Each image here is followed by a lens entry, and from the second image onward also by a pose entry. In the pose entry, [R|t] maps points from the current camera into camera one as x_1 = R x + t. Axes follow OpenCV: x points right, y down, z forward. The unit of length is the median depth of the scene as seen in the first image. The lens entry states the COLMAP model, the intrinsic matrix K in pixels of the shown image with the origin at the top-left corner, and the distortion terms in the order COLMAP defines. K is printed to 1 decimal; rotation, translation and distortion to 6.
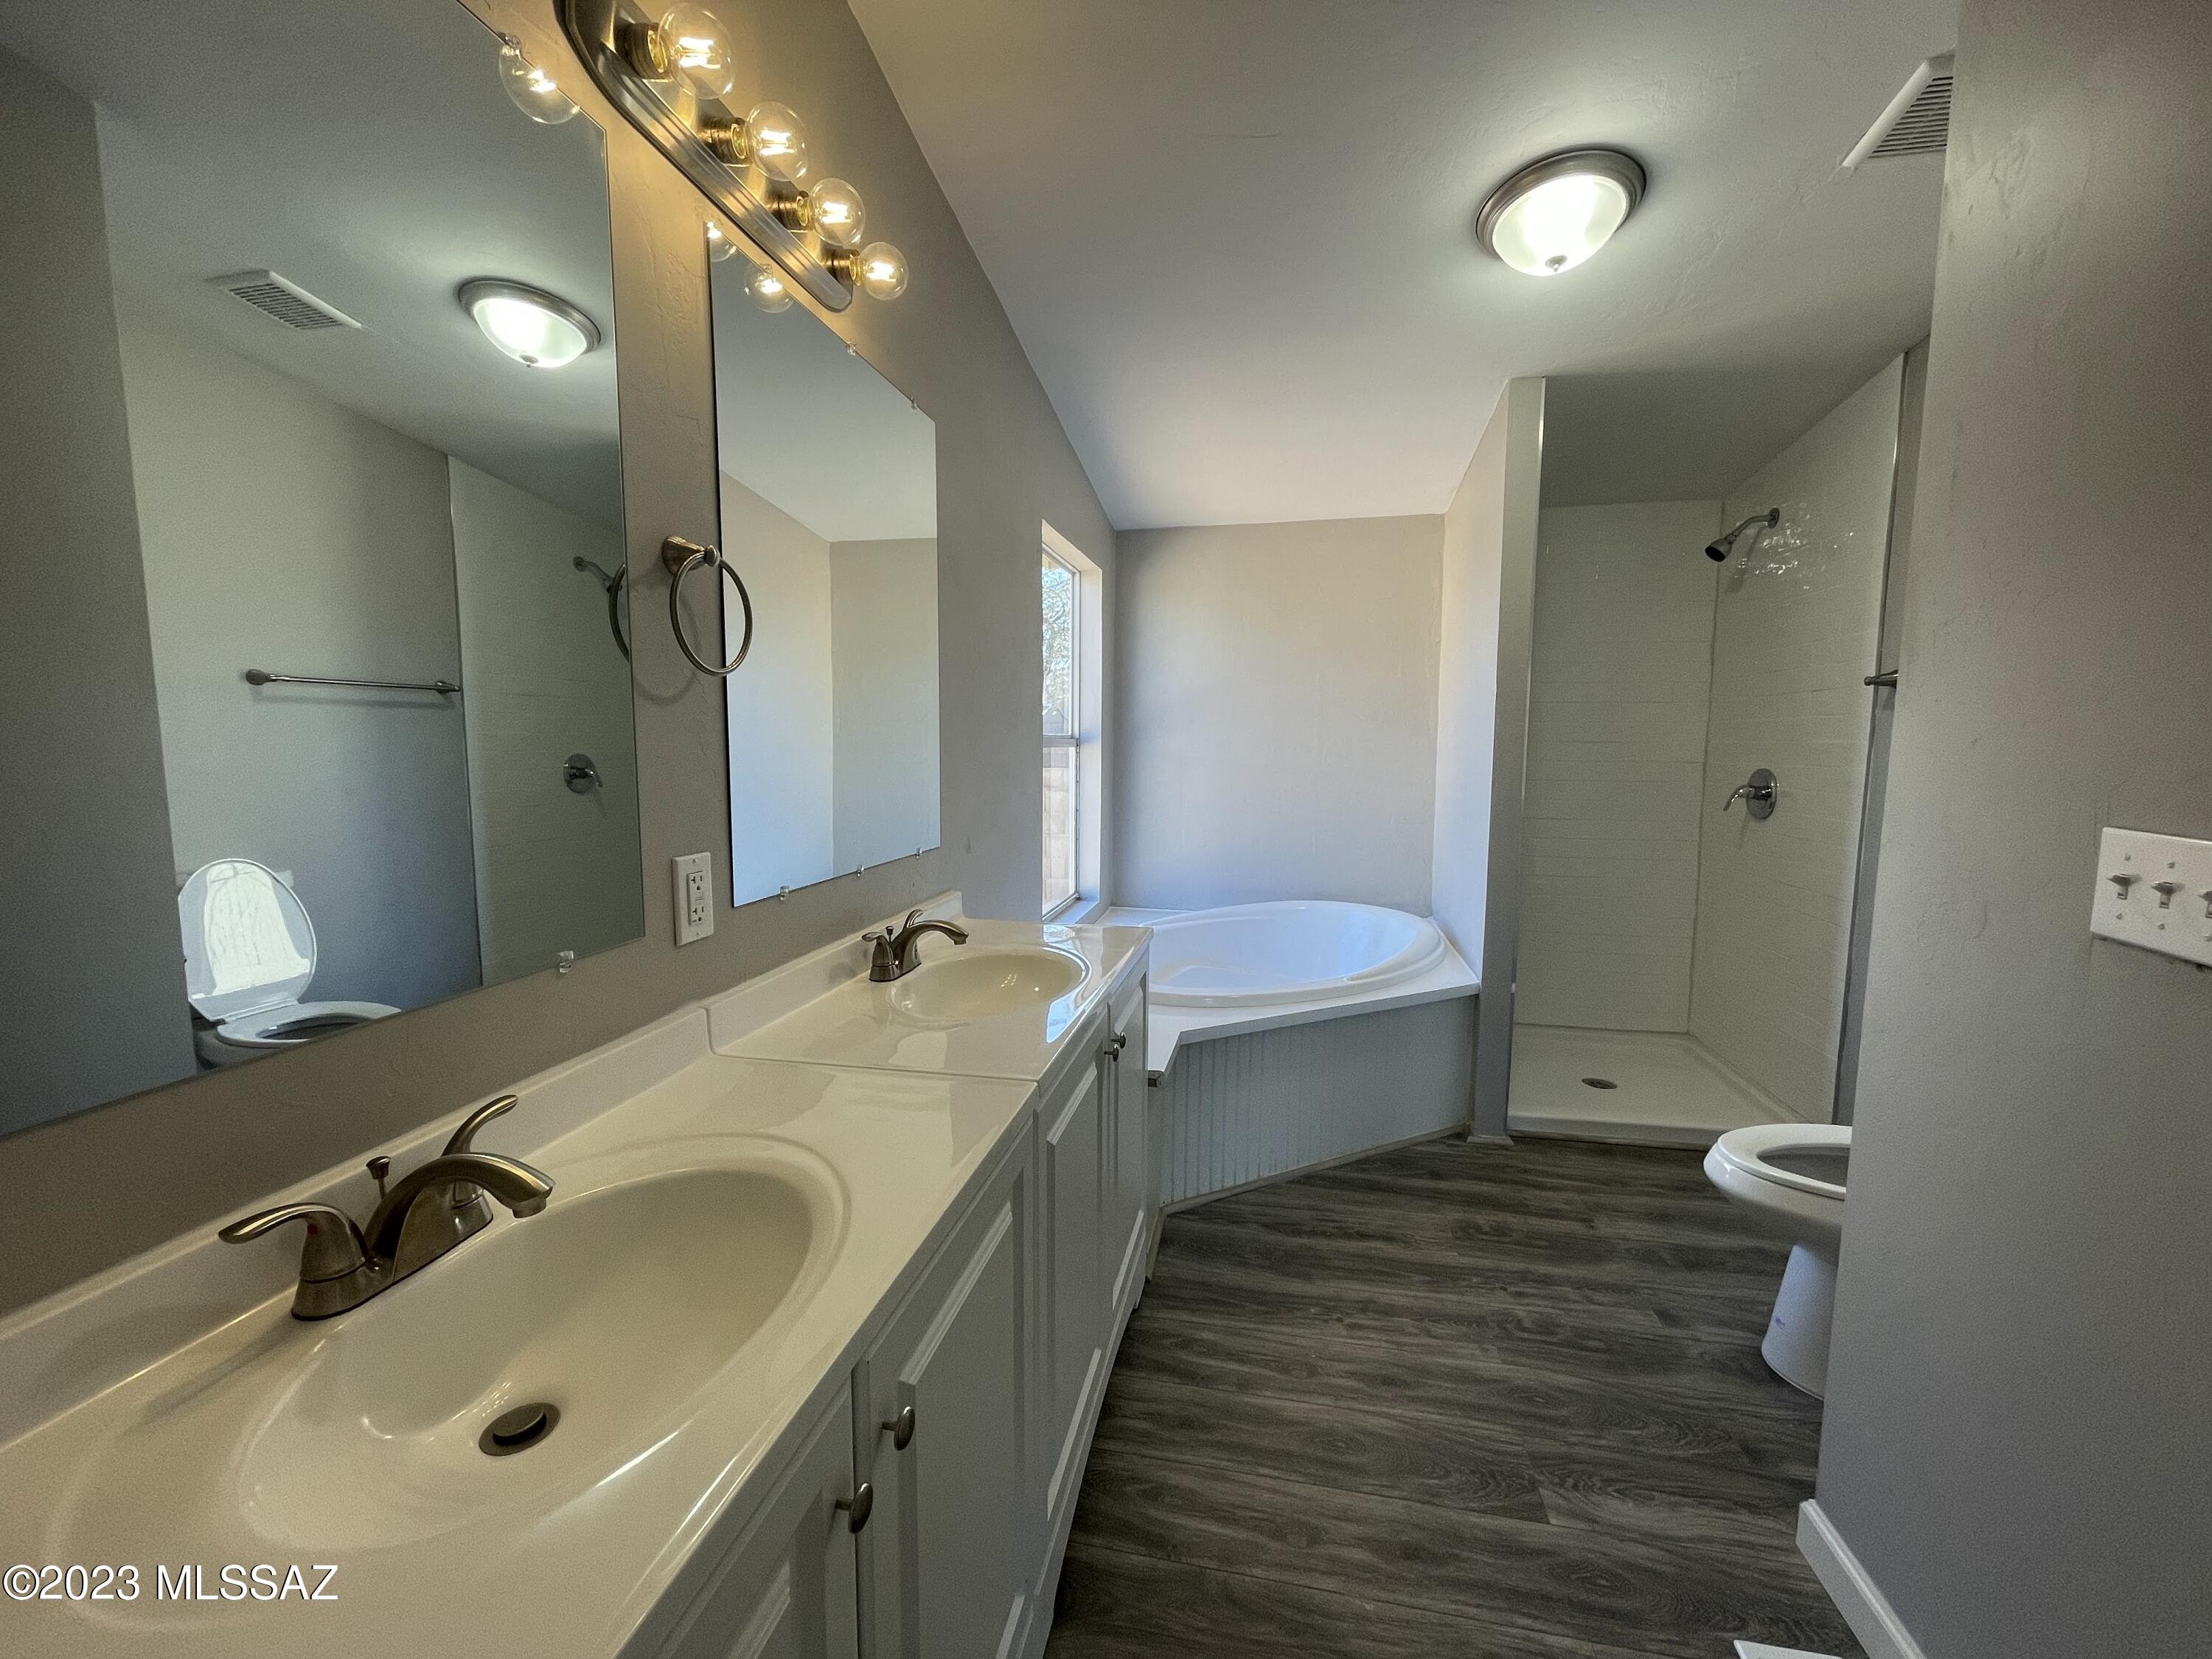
lens RADIAL K [[890.4, 0, 1108.8], [0, 890.4, 824.8], [0, 0, 1]] dist [0.001673, -0.000802]
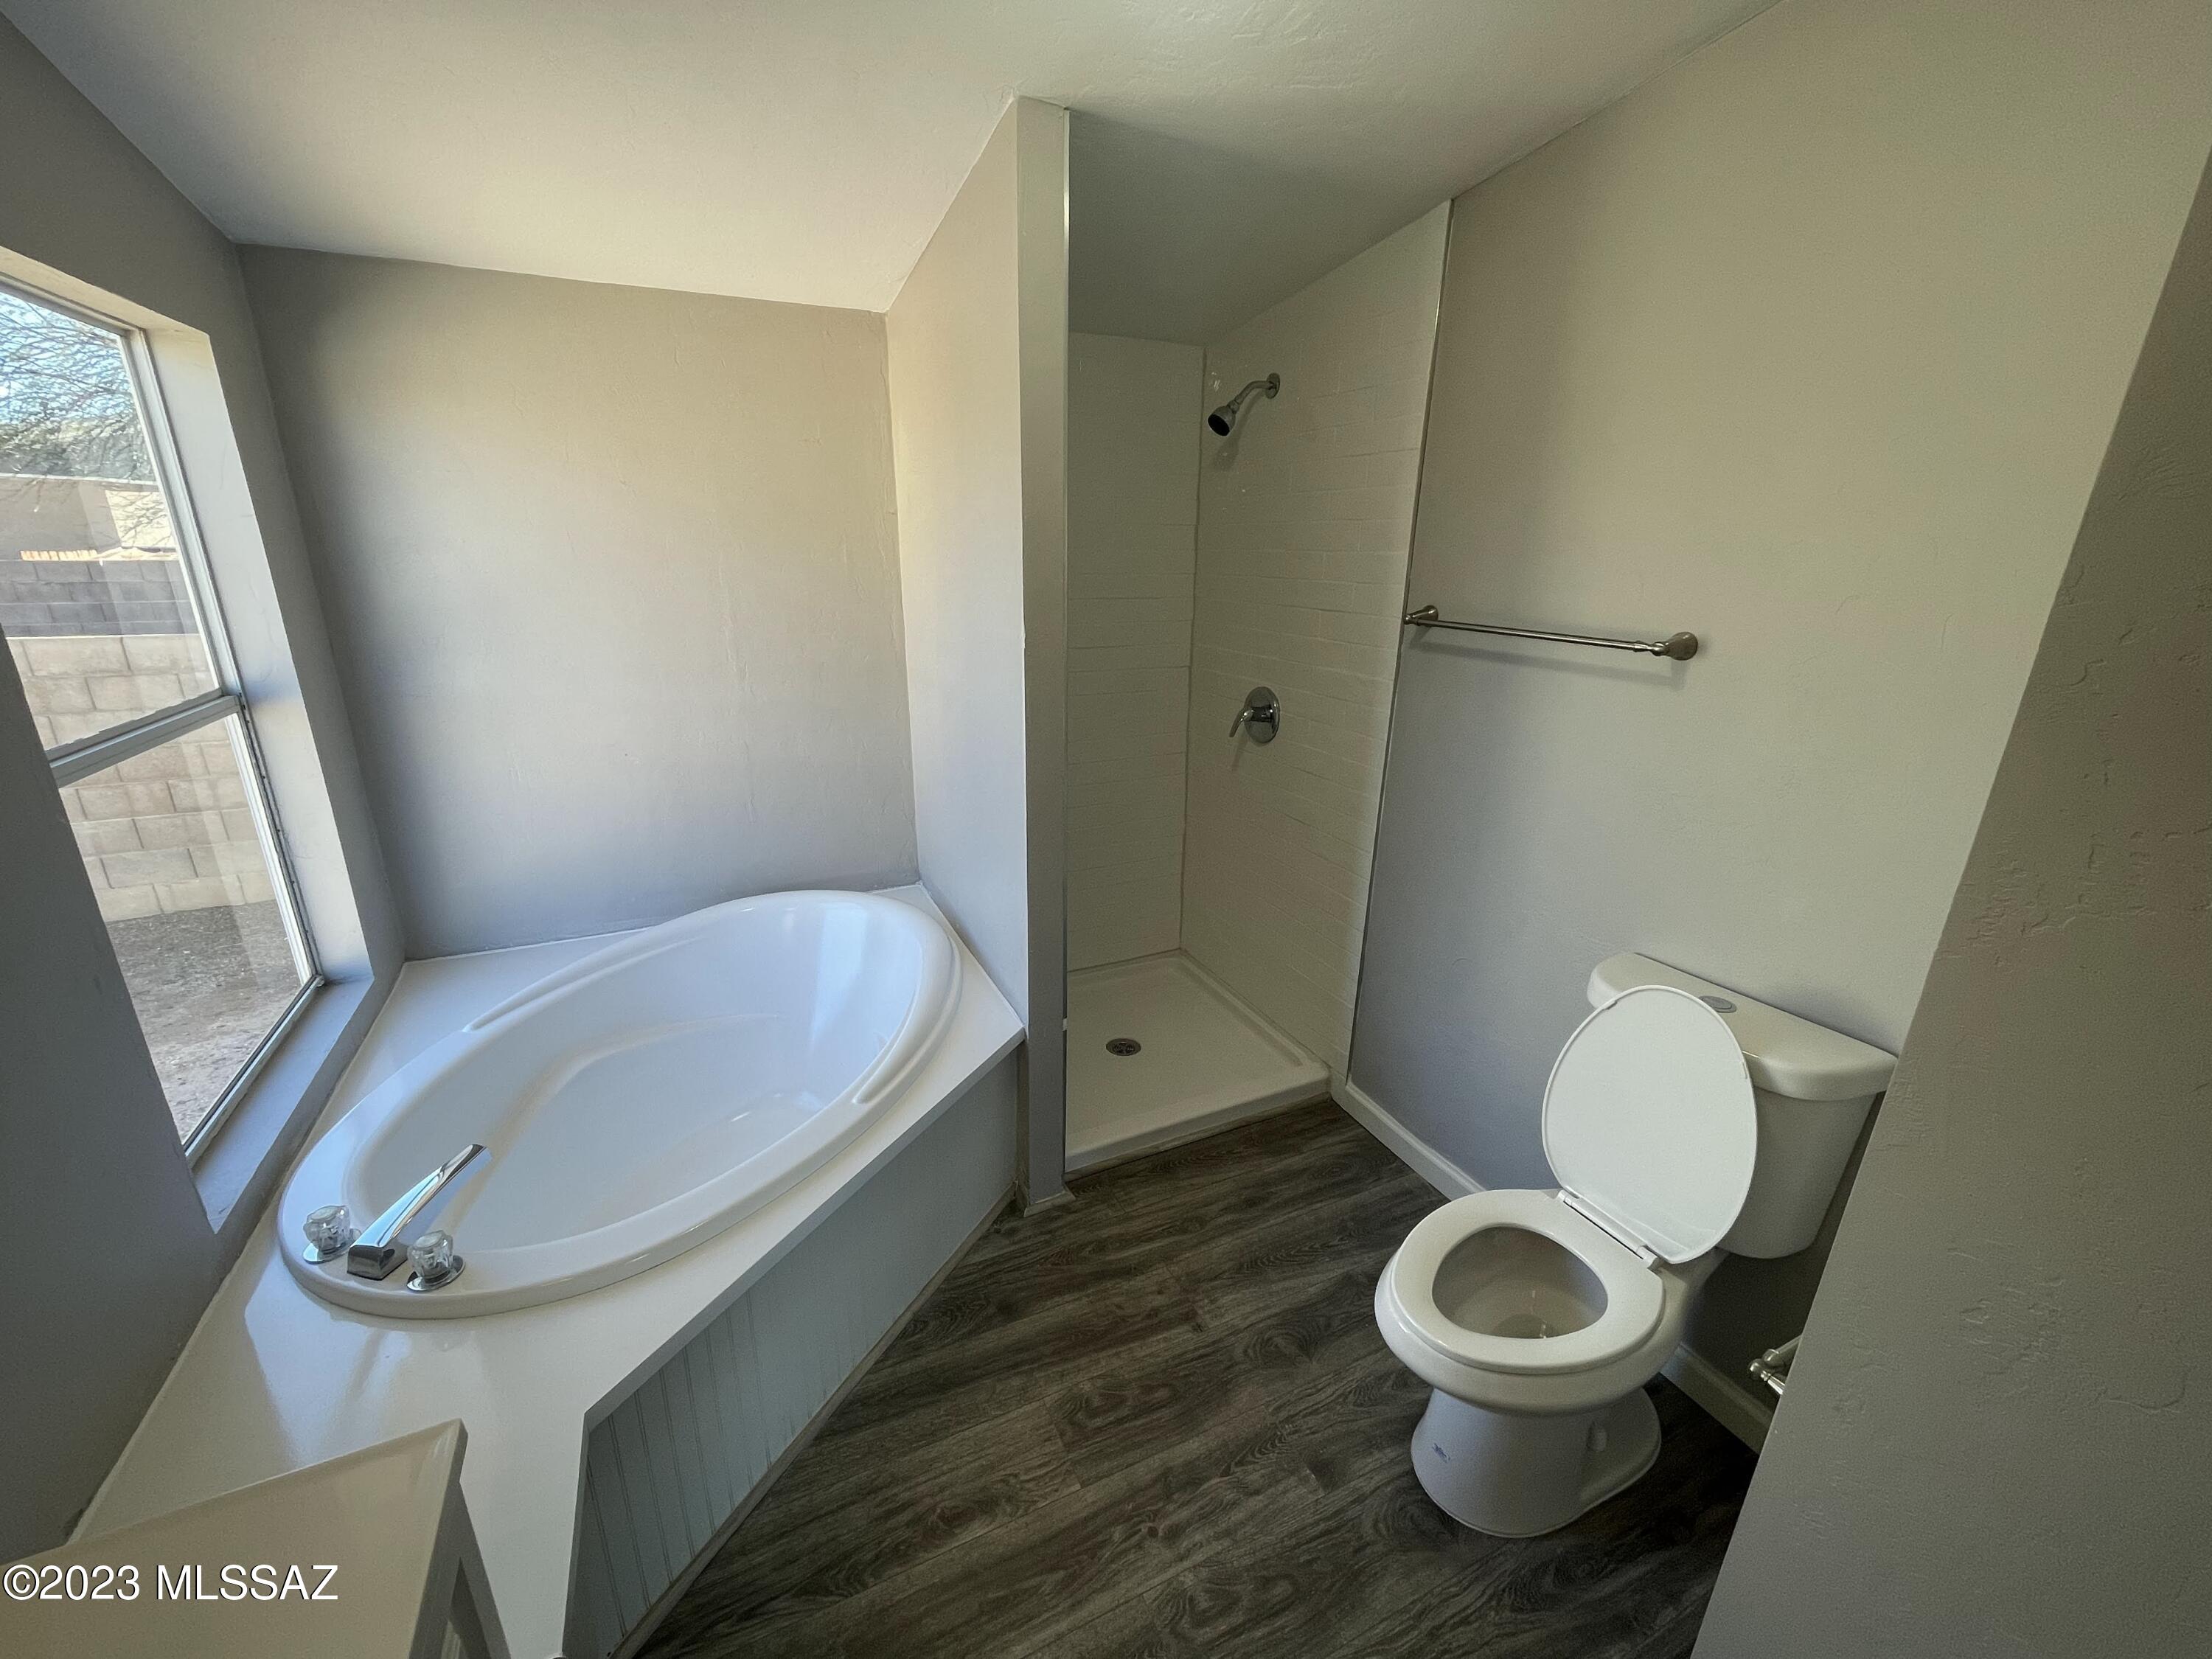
lens RADIAL K [[890.4, 0, 1101.7], [0, 890.4, 821.5], [0, 0, 1]] dist [0.001673, -0.000802]
pose [[0.798950, -0.179701, 0.573922, 0.077171], [0.050118, 0.970889, 0.234227, -0.176979], [-0.599305, -0.158372, 0.784698, 0.440835]]
